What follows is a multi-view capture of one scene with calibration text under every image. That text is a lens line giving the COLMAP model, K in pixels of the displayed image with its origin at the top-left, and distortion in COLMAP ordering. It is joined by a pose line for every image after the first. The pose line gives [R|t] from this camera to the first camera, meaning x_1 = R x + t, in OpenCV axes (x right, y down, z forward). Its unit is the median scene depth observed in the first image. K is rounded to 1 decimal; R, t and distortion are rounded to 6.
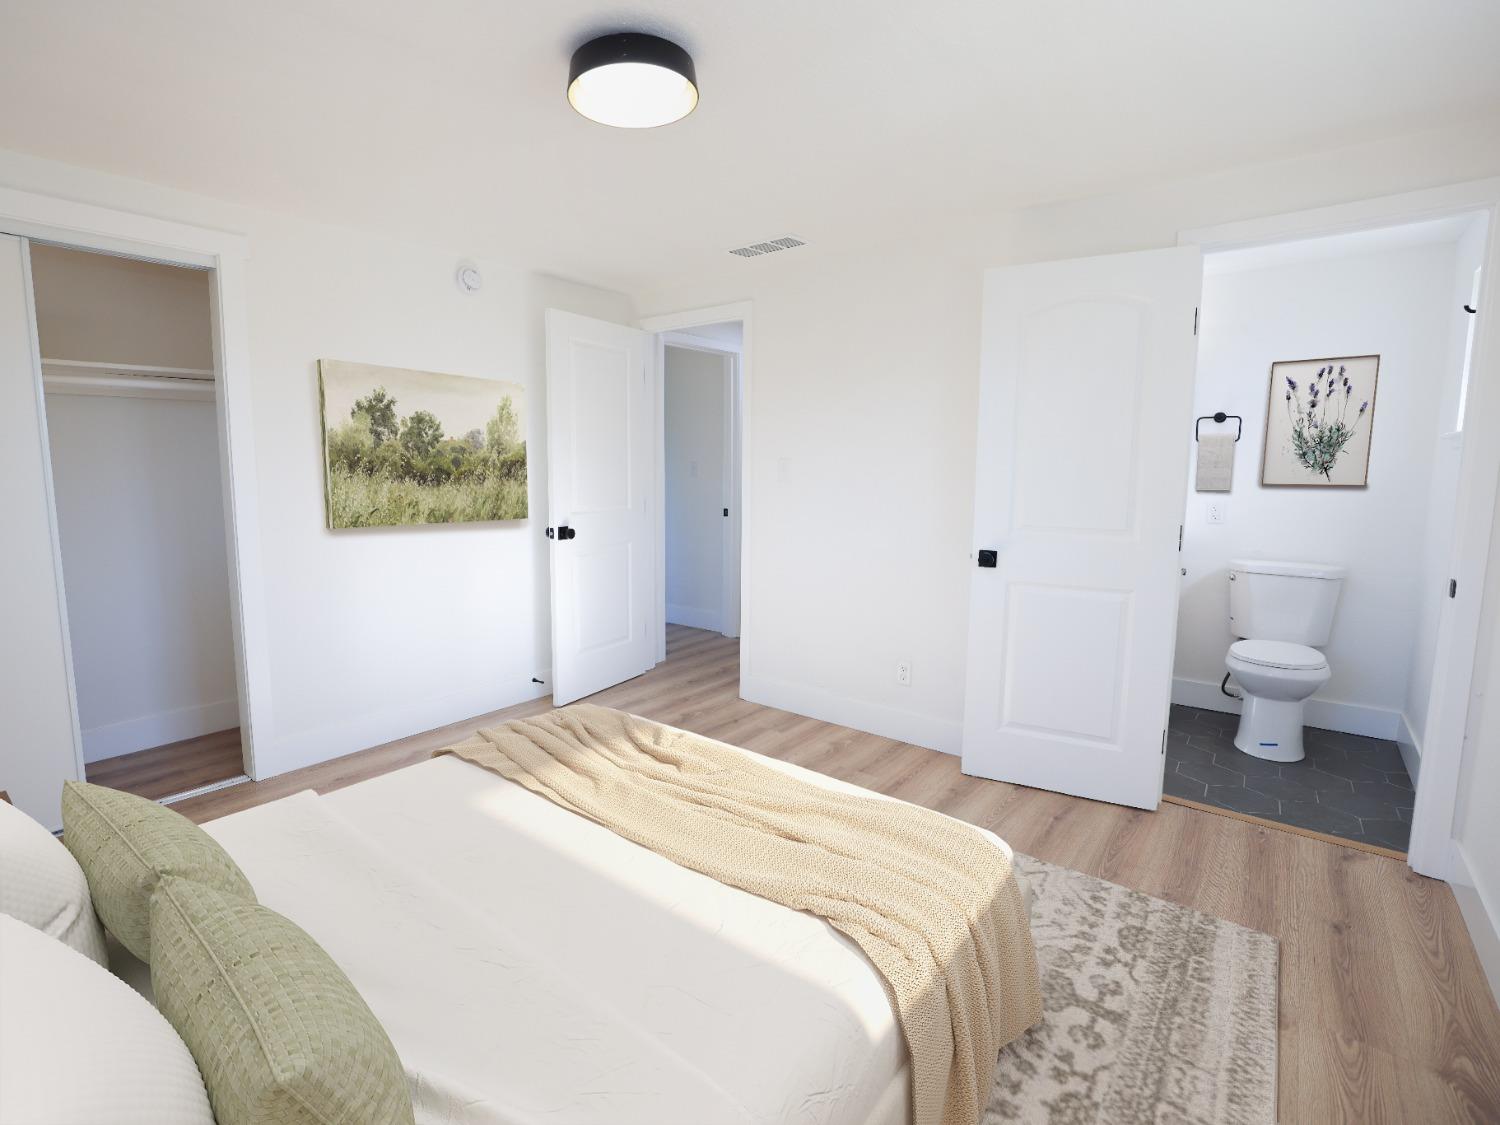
lens RADIAL K [[695.2, 0, 750.0], [0, 695.2, 562.5], [0, 0, 1]] dist [0.000462, 0.000253]
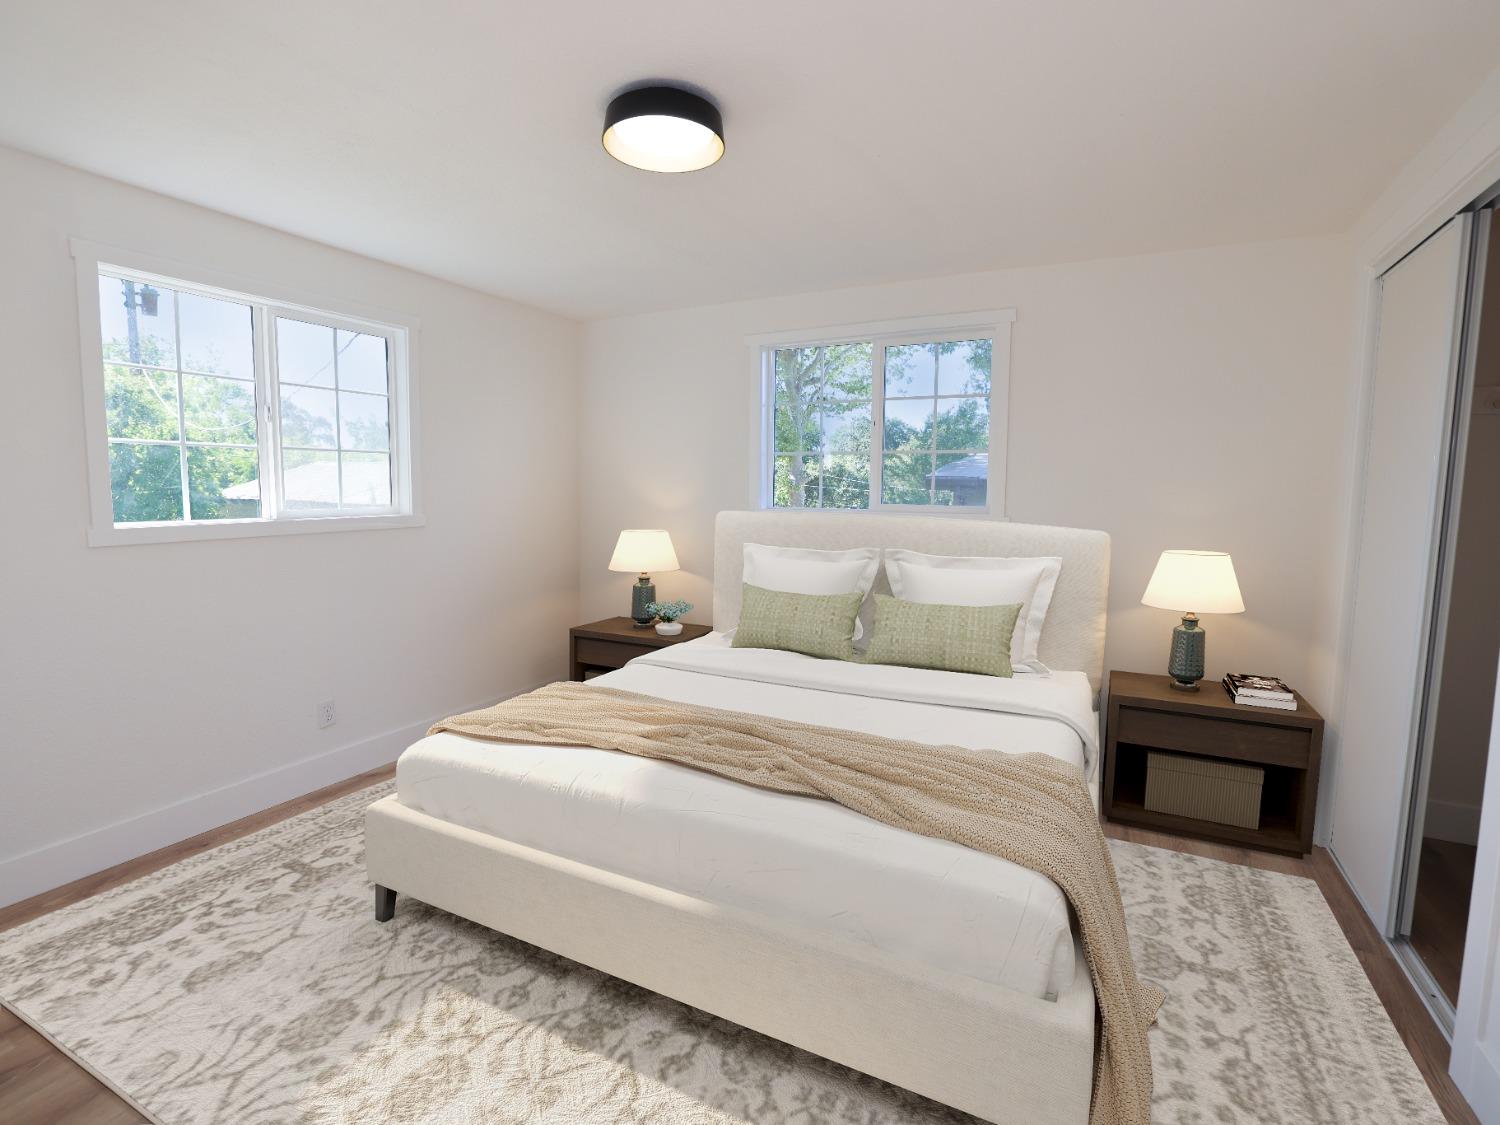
lens RADIAL K [[695.2, 0, 750.0], [0, 695.2, 562.5], [0, 0, 1]] dist [0.000462, 0.000253]
pose [[-0.980304, -0.002613, -0.197477, -0.025511], [-0.045260, 0.976273, 0.211762, -0.147070], [0.192238, 0.216529, -0.957162, 1.930675]]
